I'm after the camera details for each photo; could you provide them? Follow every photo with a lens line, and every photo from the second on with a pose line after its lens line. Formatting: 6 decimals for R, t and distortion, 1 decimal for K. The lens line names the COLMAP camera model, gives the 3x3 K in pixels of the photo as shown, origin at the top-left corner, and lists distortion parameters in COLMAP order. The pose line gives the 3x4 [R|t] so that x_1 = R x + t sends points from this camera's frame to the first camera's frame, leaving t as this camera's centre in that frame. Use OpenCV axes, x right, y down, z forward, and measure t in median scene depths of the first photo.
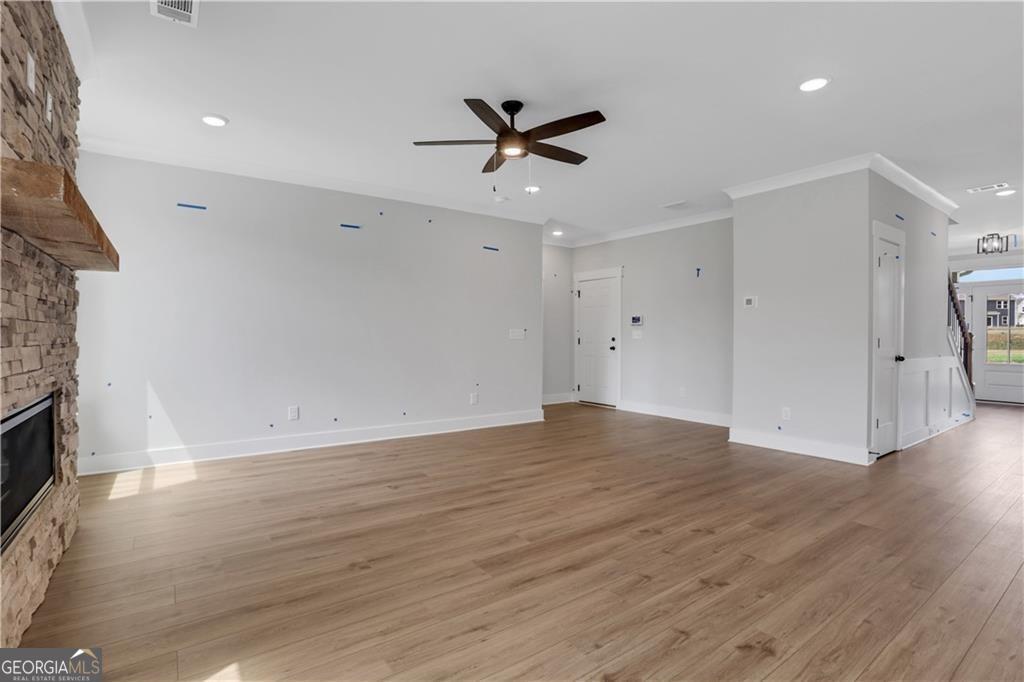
lens RADIAL K [[495.7, 0, 512.0], [0, 495.7, 338.4], [0, 0, 1]] dist [-0.017791, 0.003034]
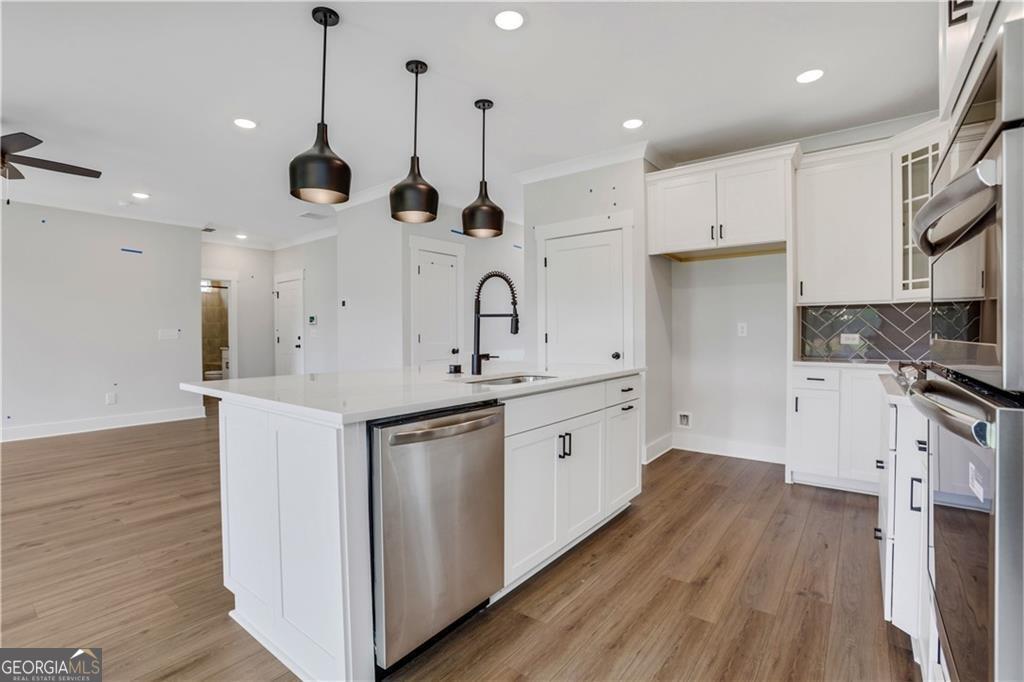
lens RADIAL K [[495.7, 0, 513.6], [0, 495.7, 343.1], [0, 0, 1]] dist [-0.017791, 0.003034]
pose [[0.976666, -0.018003, 0.214010, 0.516049], [0.014823, 0.999755, 0.016451, 0.002881], [-0.214254, -0.012894, 0.976693, -0.160196]]
